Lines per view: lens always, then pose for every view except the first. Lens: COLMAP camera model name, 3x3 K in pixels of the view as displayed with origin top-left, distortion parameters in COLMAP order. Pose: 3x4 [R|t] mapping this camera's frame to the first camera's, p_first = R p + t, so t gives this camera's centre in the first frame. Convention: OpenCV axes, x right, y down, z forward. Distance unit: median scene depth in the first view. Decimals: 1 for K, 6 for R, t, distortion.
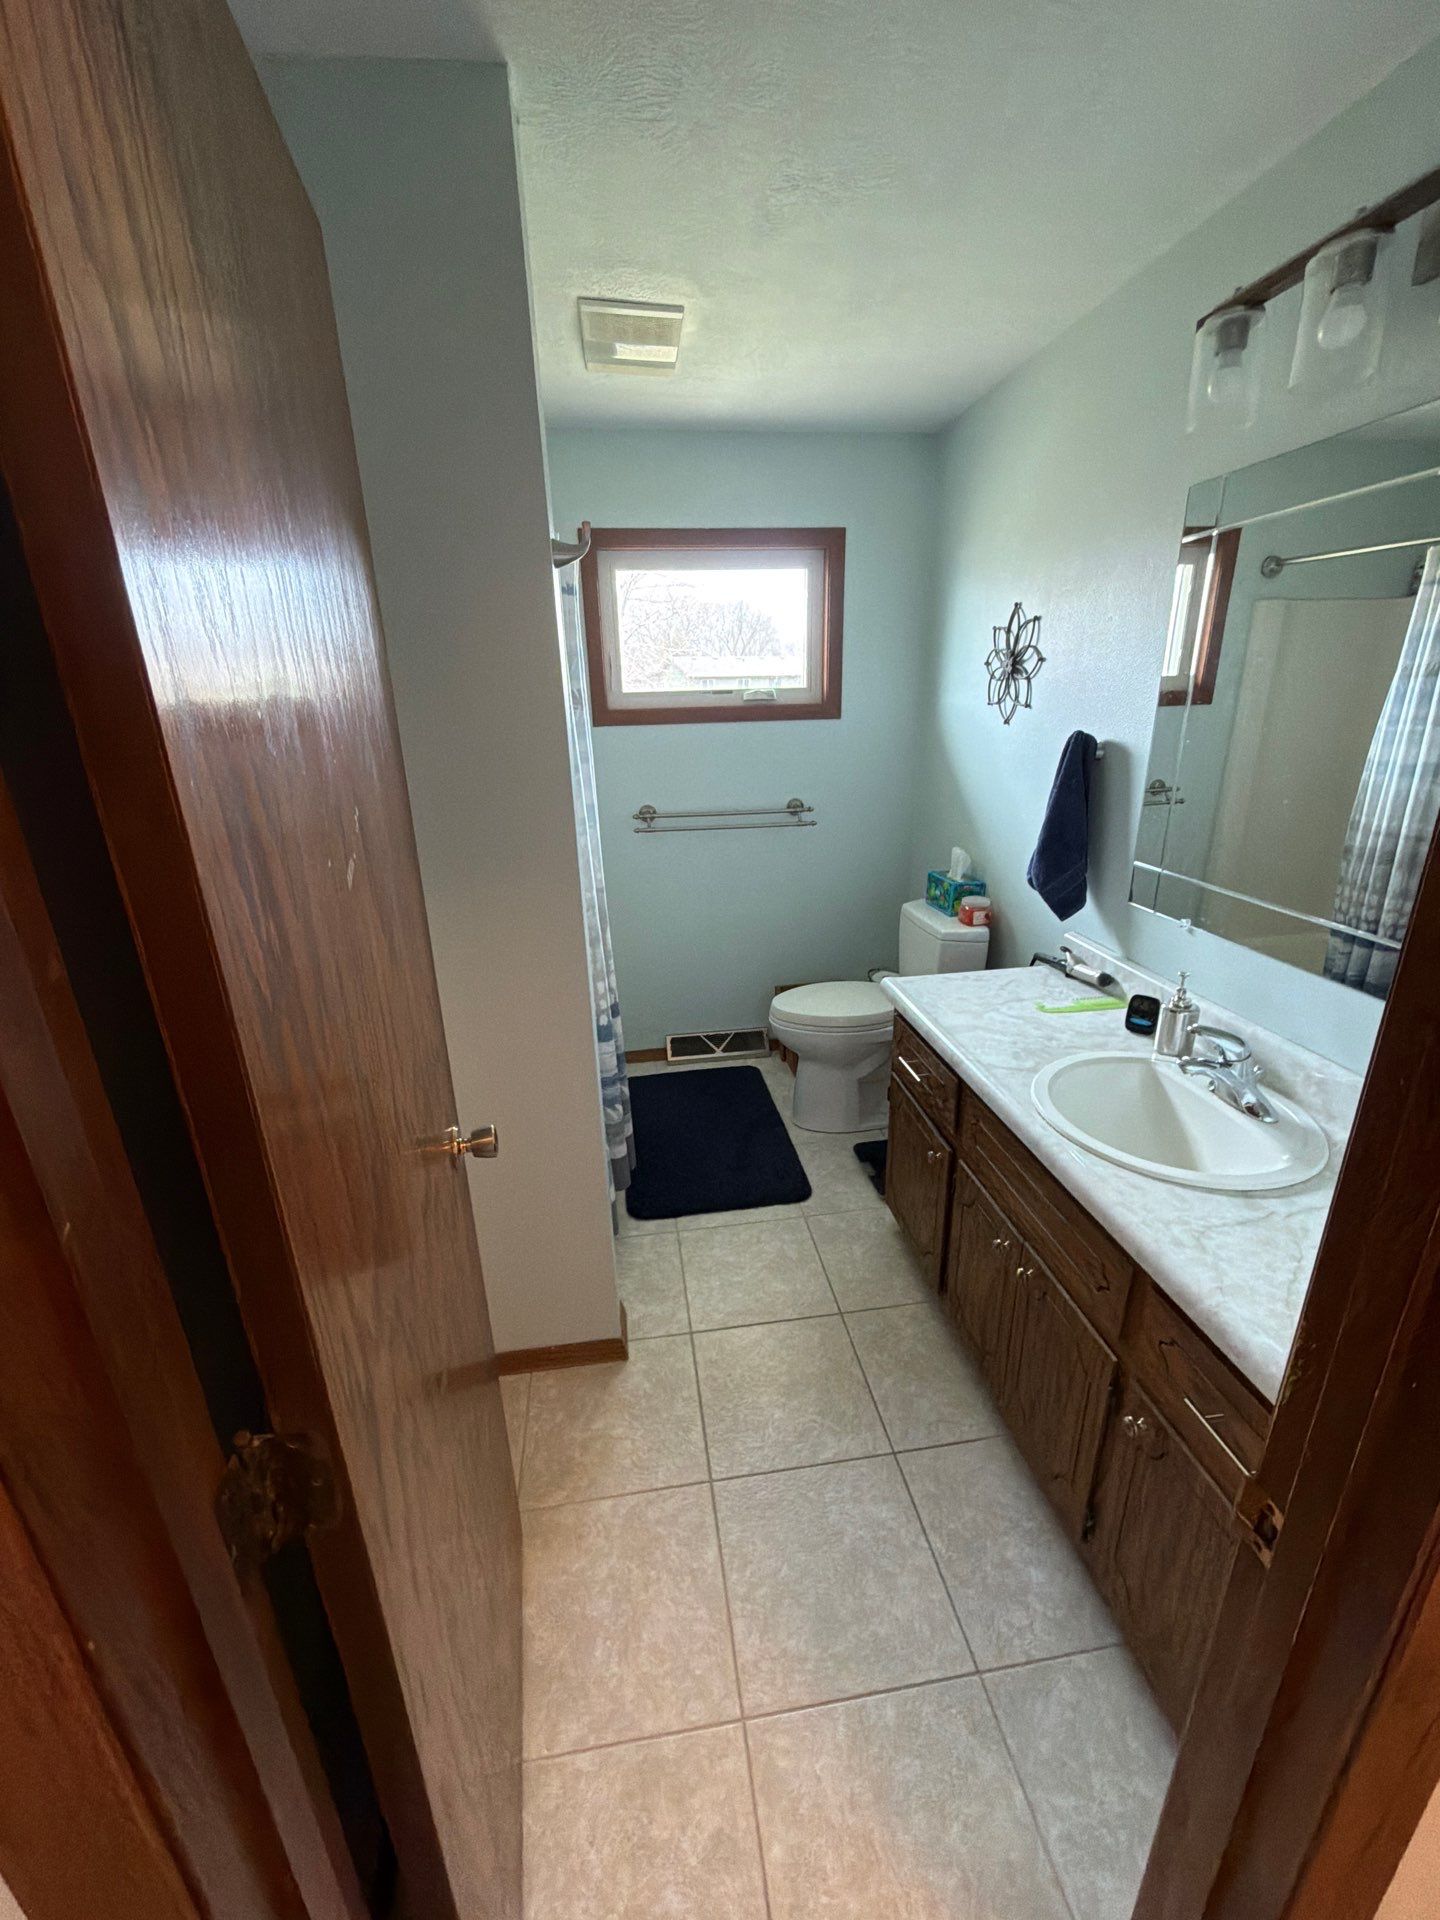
lens RADIAL K [[778.0, 0, 720.1], [0, 778.0, 946.5], [0, 0, 1]] dist [0.003626, 0.000011]
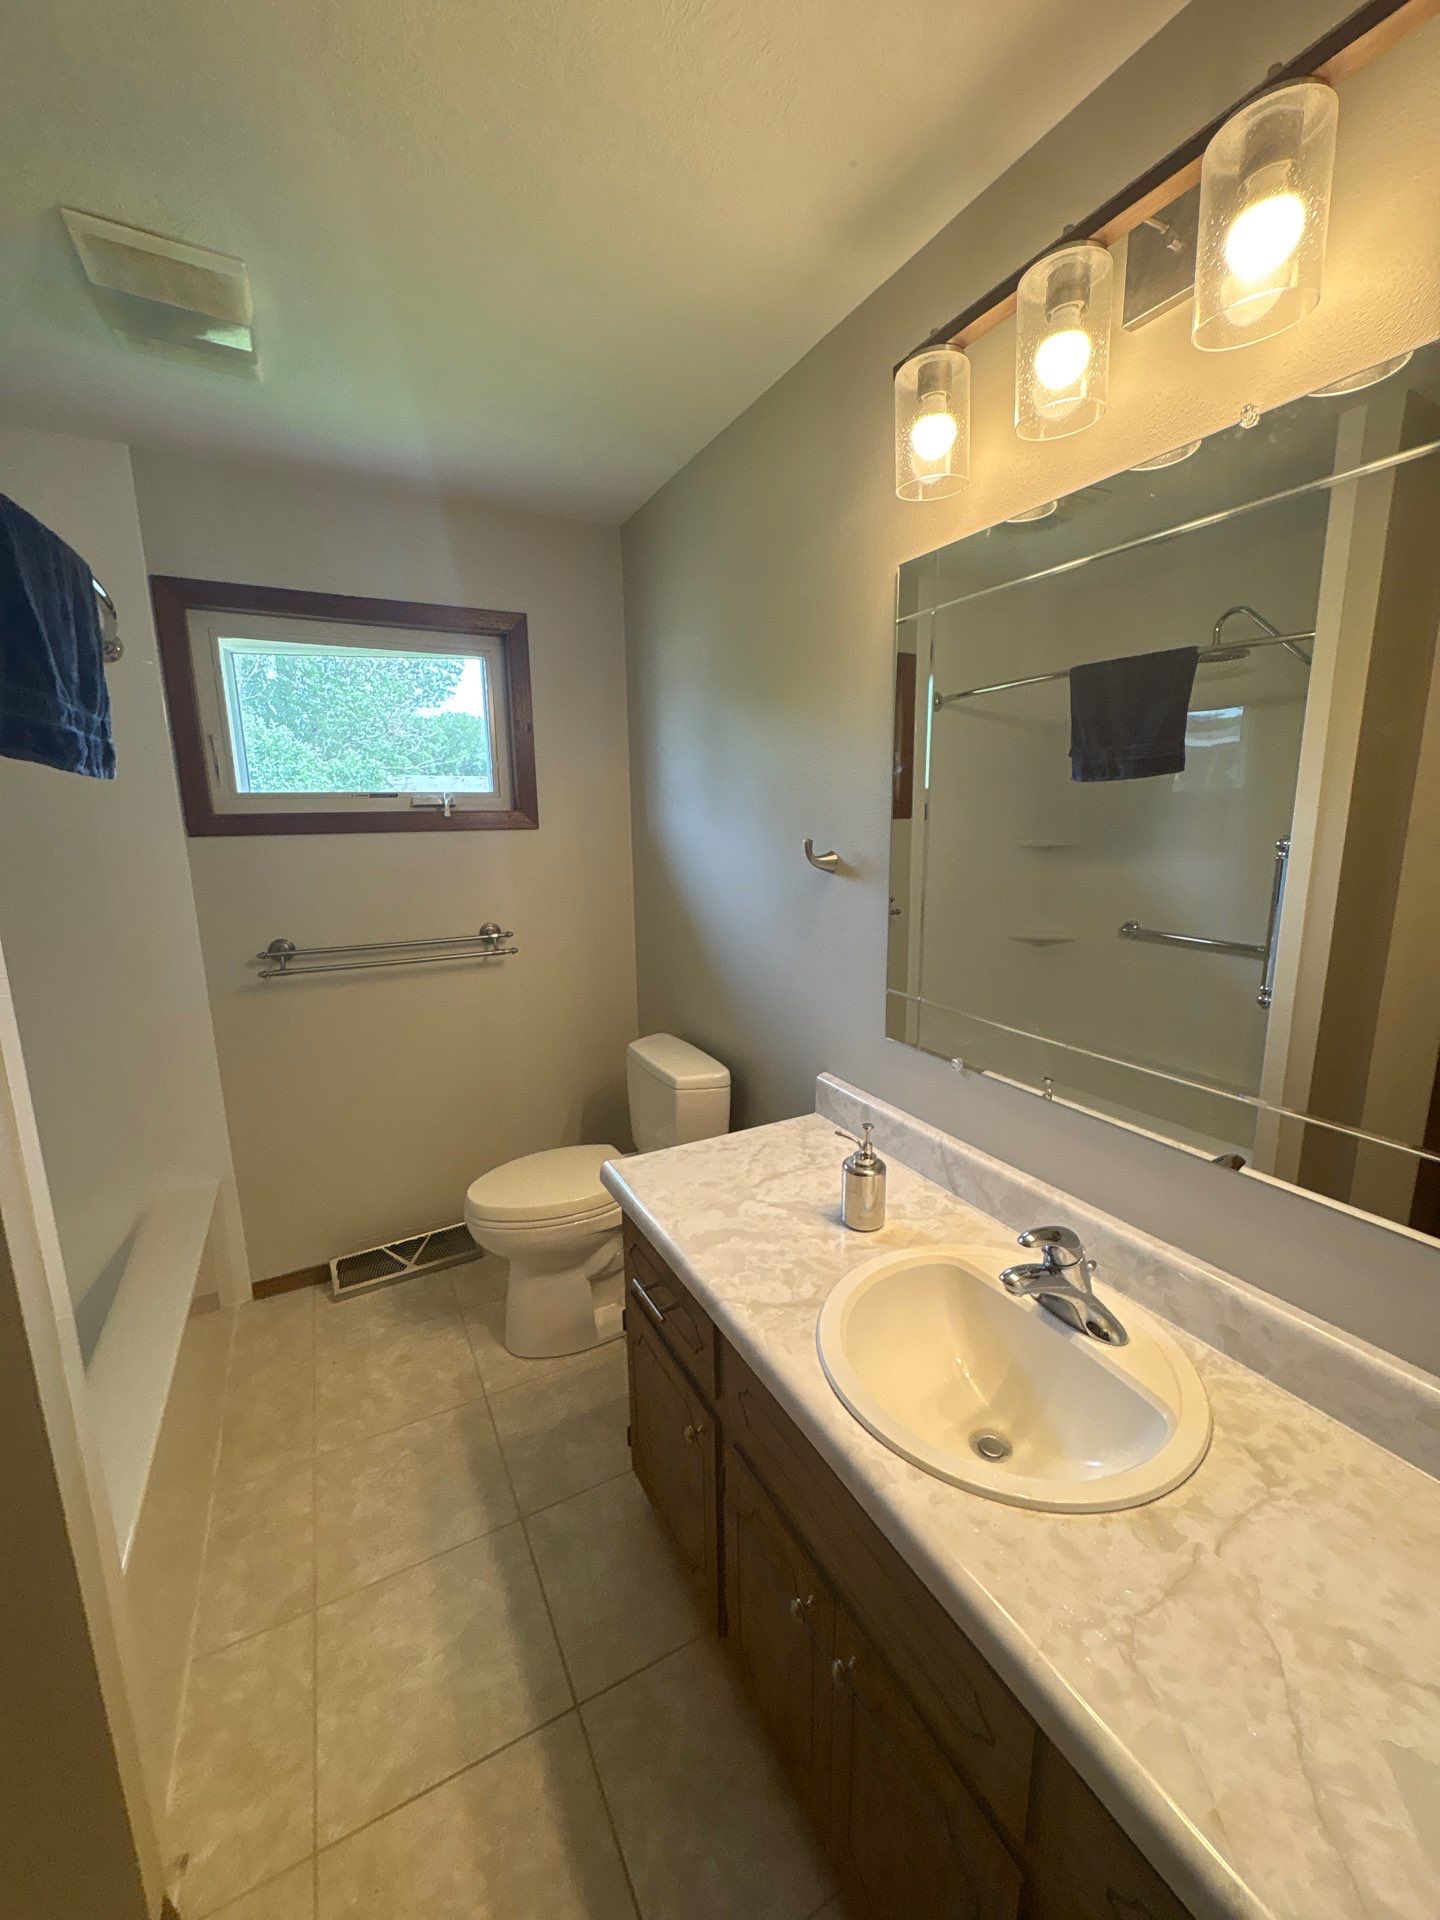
lens RADIAL K [[778.0, 0, 732.0], [0, 778.0, 957.4], [0, 0, 1]] dist [0.003626, 0.000011]
pose [[0.936250, -0.053449, 0.347245, 0.062608], [0.098989, 0.988450, -0.114752, -0.043853], [-0.337101, 0.141810, 0.930727, 0.194572]]
